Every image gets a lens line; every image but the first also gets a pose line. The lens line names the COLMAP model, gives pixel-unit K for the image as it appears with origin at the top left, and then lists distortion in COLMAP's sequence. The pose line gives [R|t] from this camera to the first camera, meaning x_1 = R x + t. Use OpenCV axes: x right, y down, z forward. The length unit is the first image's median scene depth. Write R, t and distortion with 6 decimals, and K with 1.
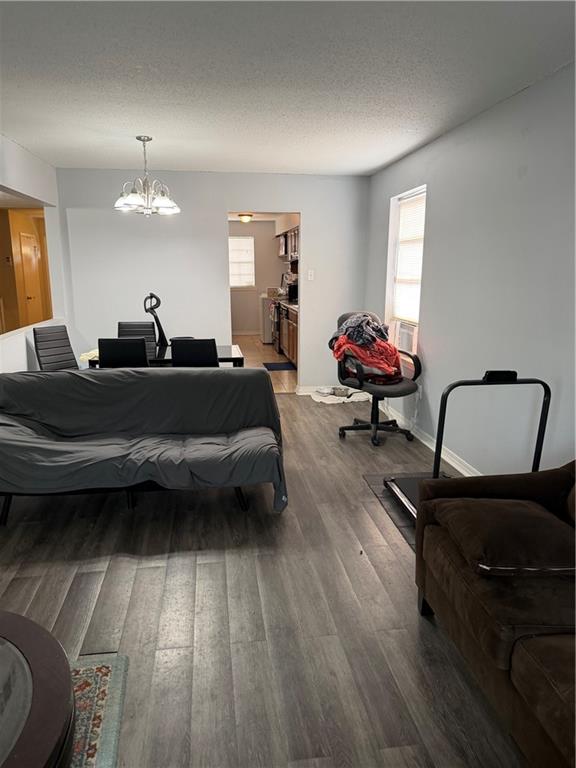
lens RADIAL K [[541.5, 0, 287.4], [0, 541.5, 385.0], [0, 0, 1]] dist [0.010127, -0.001766]
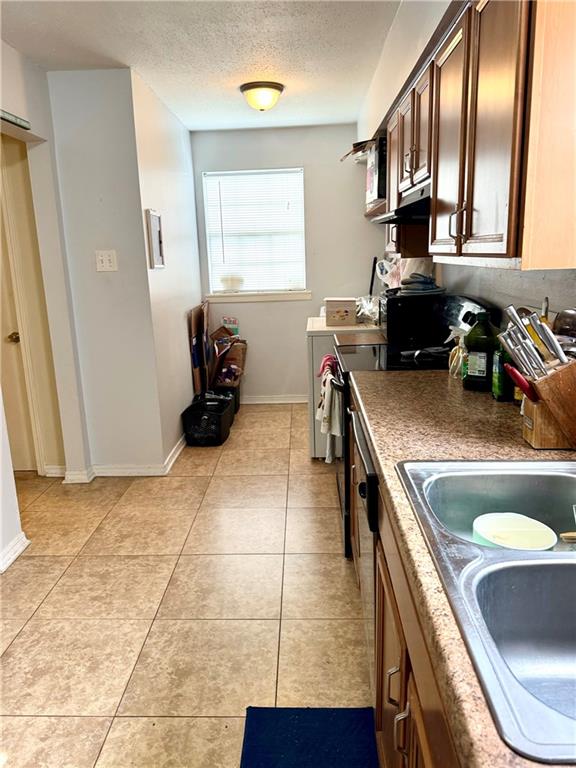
lens RADIAL K [[541.5, 0, 287.8], [0, 541.5, 382.5], [0, 0, 1]] dist [0.010127, -0.001766]
pose [[0.983228, 0.026489, -0.180448, 0.003381], [-0.021303, 0.999304, 0.030613, -0.135735], [0.181133, -0.026255, 0.983108, 0.643349]]
